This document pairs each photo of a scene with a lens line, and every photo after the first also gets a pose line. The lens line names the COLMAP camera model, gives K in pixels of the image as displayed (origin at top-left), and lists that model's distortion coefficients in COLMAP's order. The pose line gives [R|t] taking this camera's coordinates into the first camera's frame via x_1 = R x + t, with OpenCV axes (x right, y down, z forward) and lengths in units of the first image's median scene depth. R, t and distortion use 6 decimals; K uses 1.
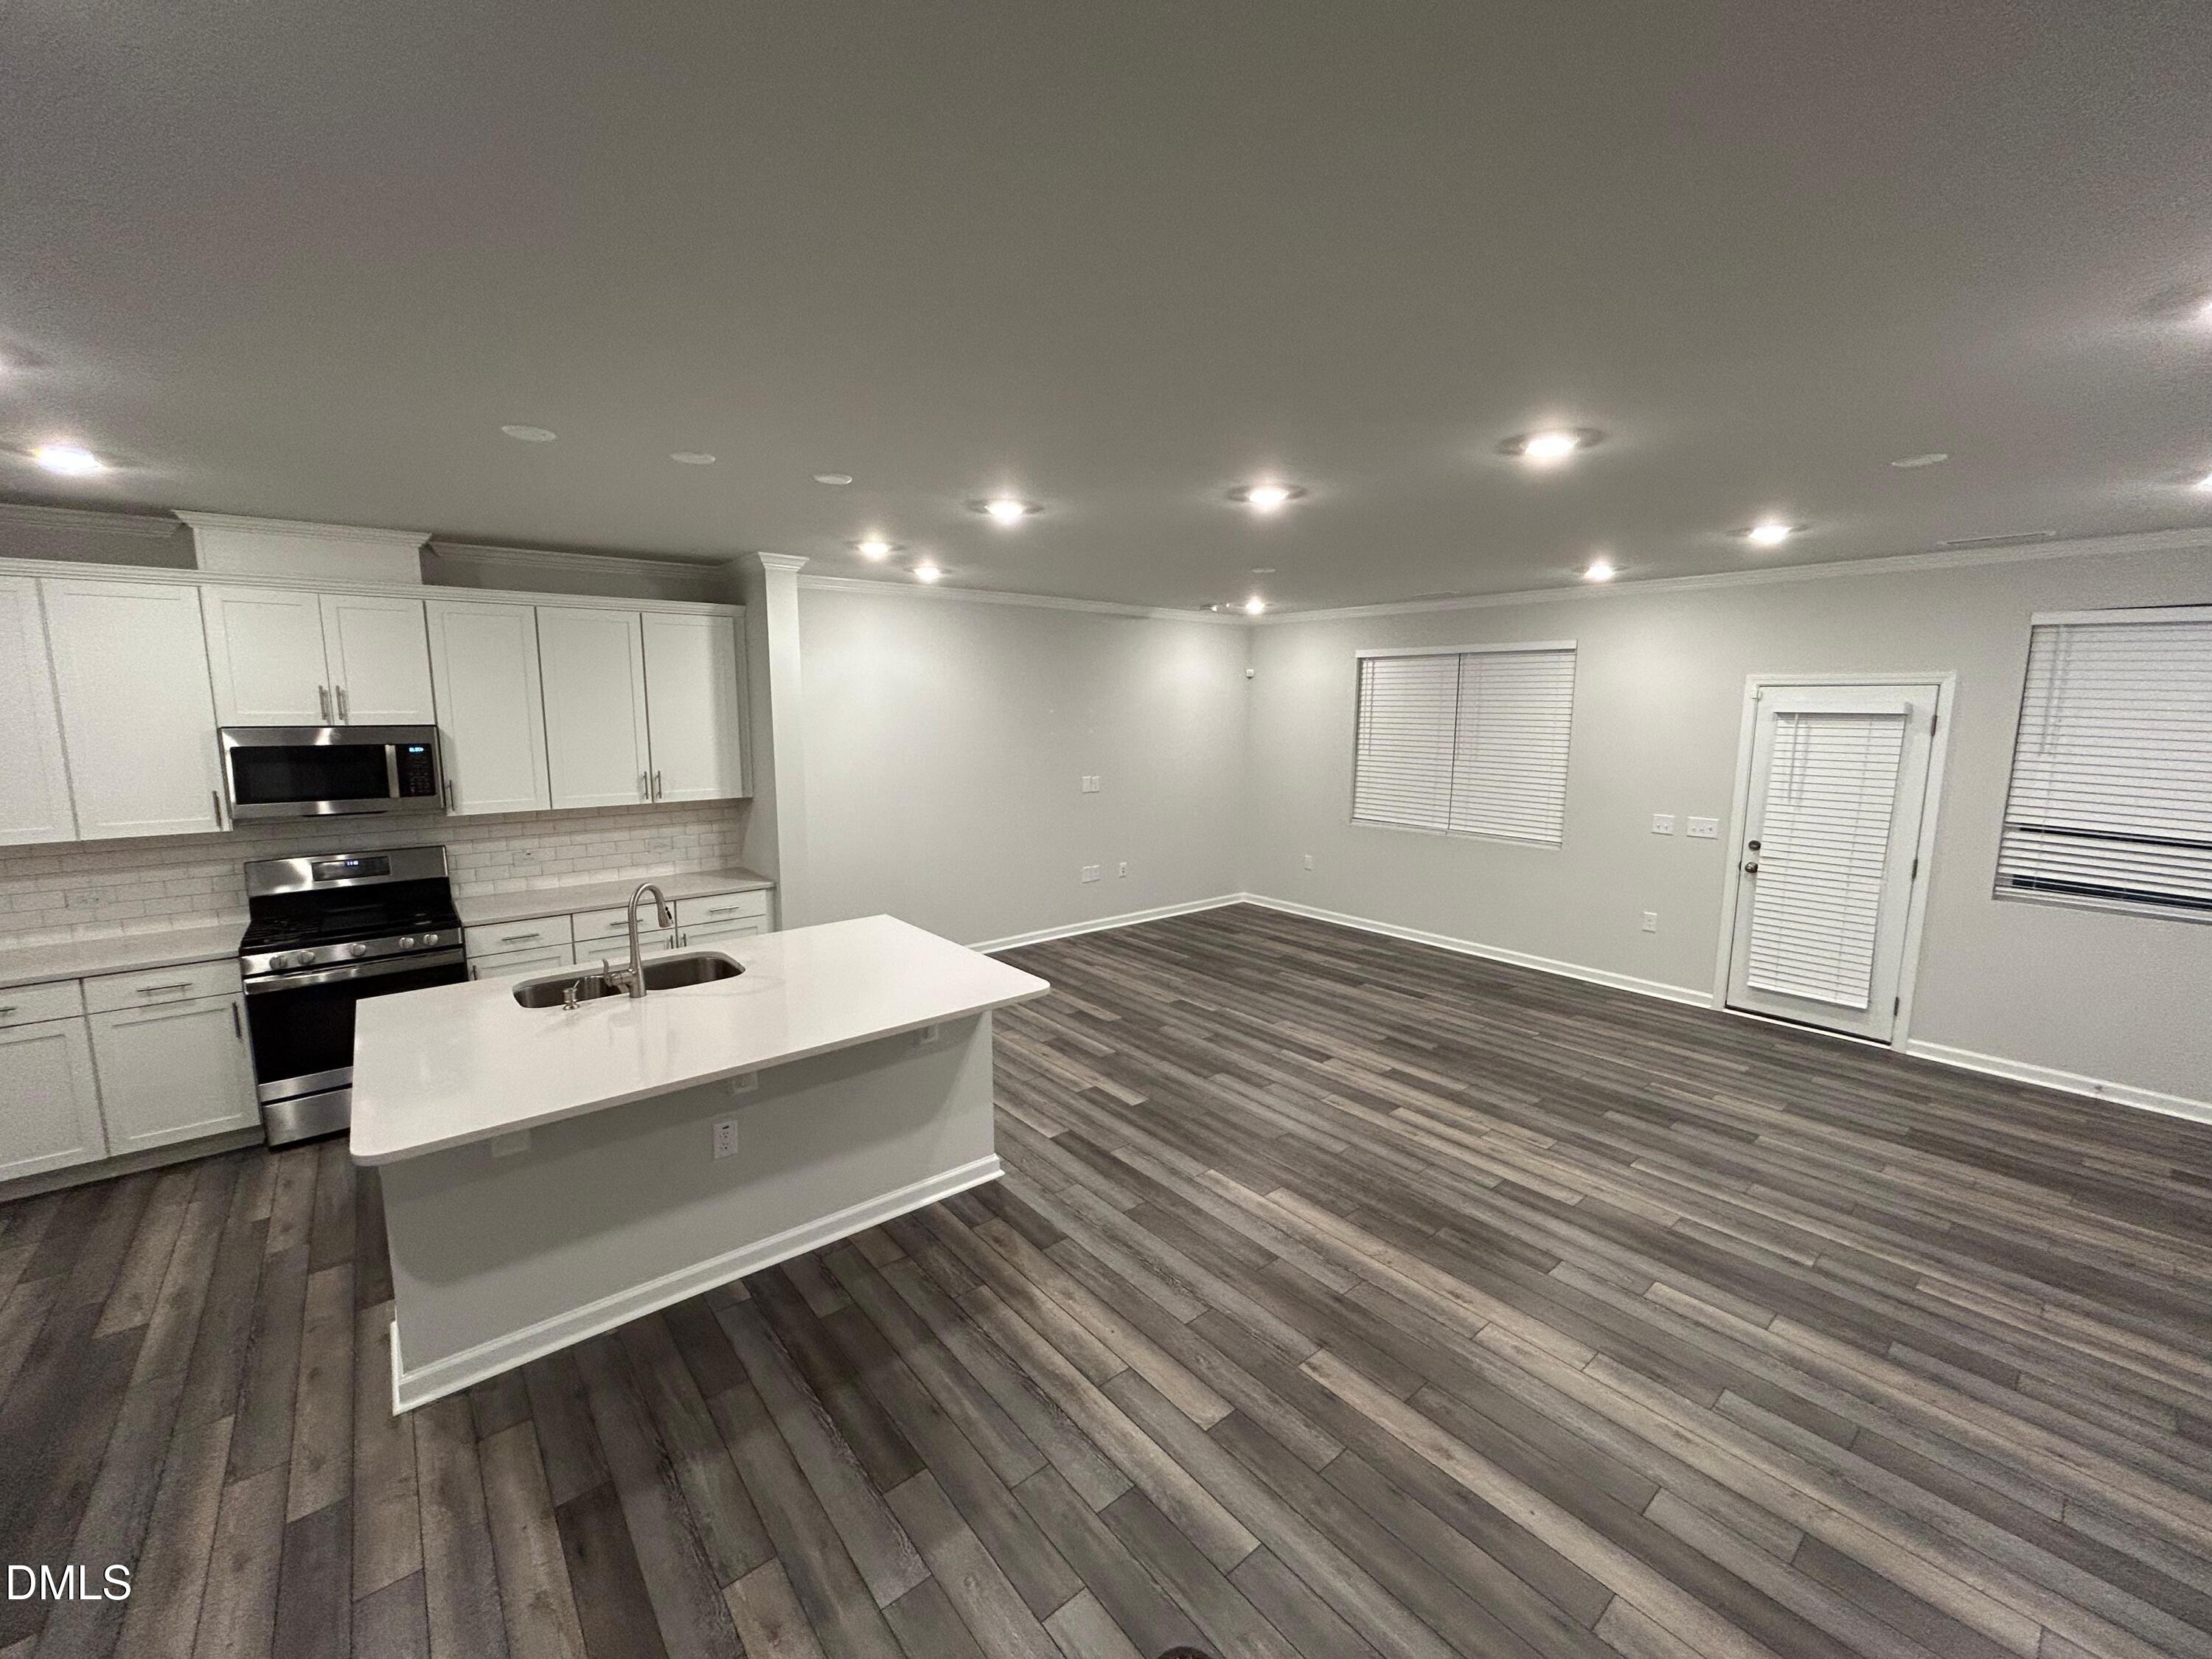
lens RADIAL K [[889.2, 0, 1103.5], [0, 889.2, 823.5], [0, 0, 1]] dist [0.002244, 0.000196]
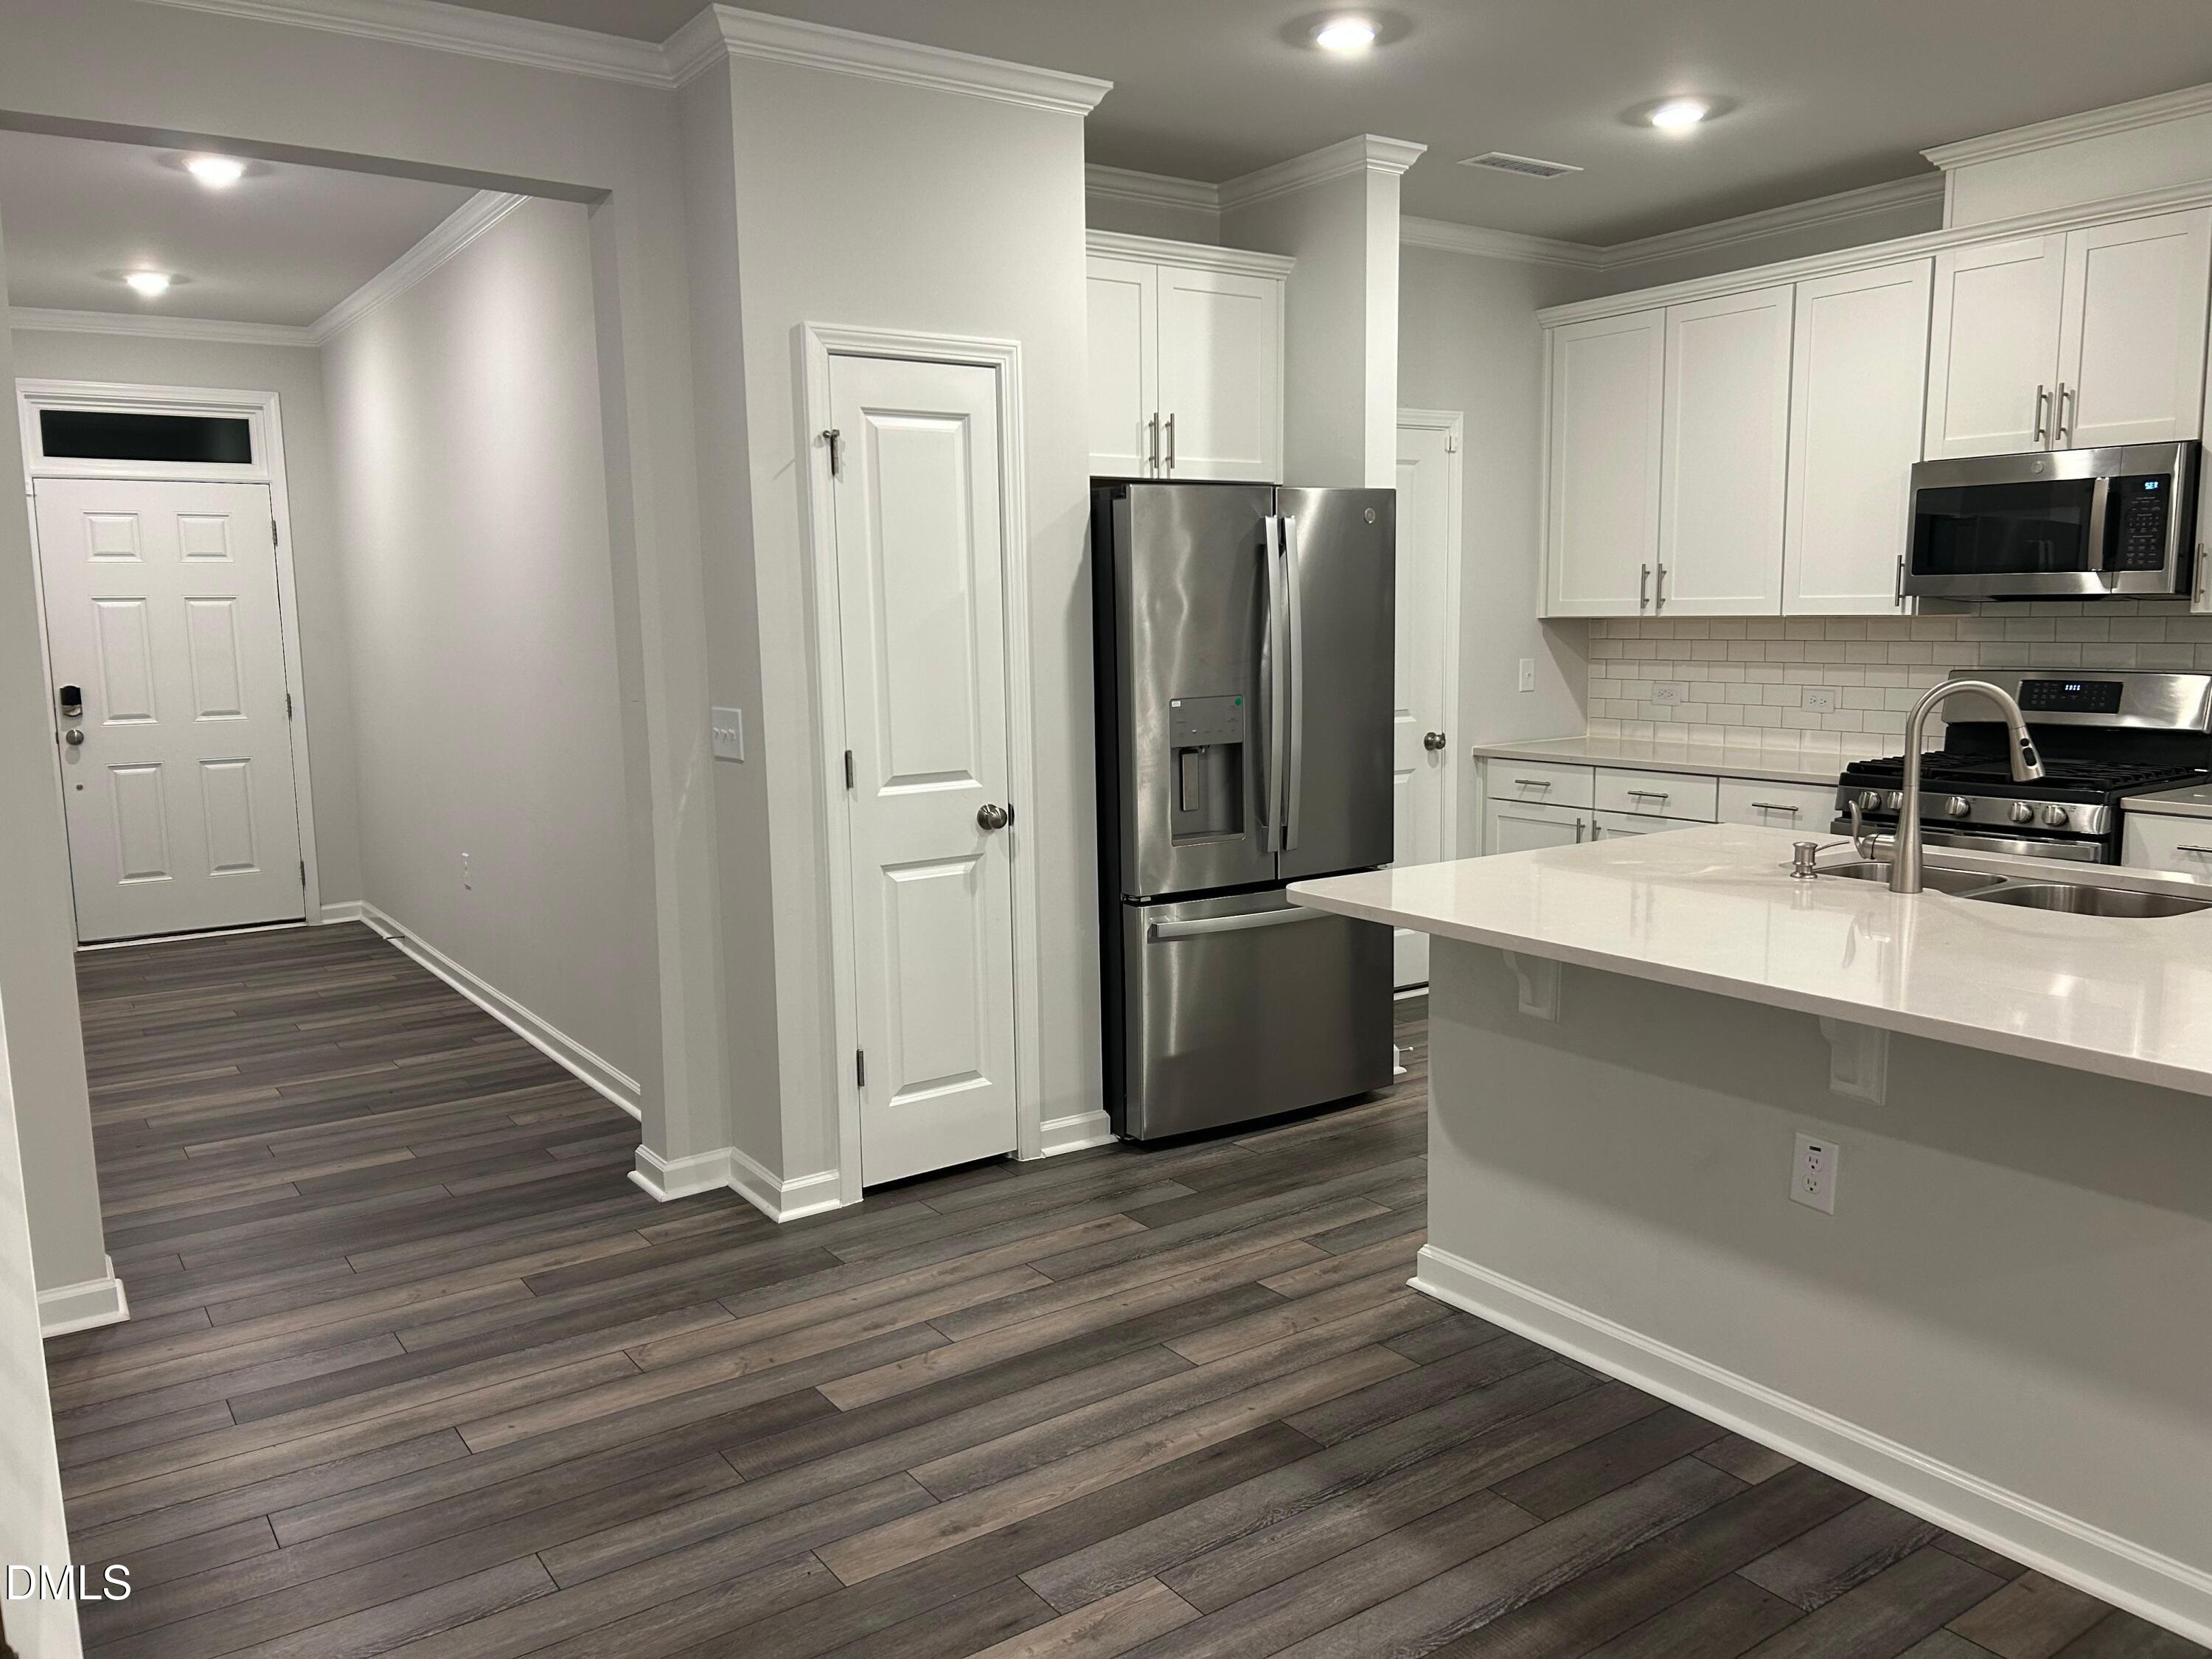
lens RADIAL K [[1671.5, 0, 1120.3], [0, 1671.5, 837.2], [0, 0, 1]] dist [0.056229, -0.059887]
pose [[-0.076175, 0.136611, -0.987692, 0.394238], [-0.122513, 0.981782, 0.145242, 0.064838], [0.989539, 0.132068, -0.058051, 0.504570]]
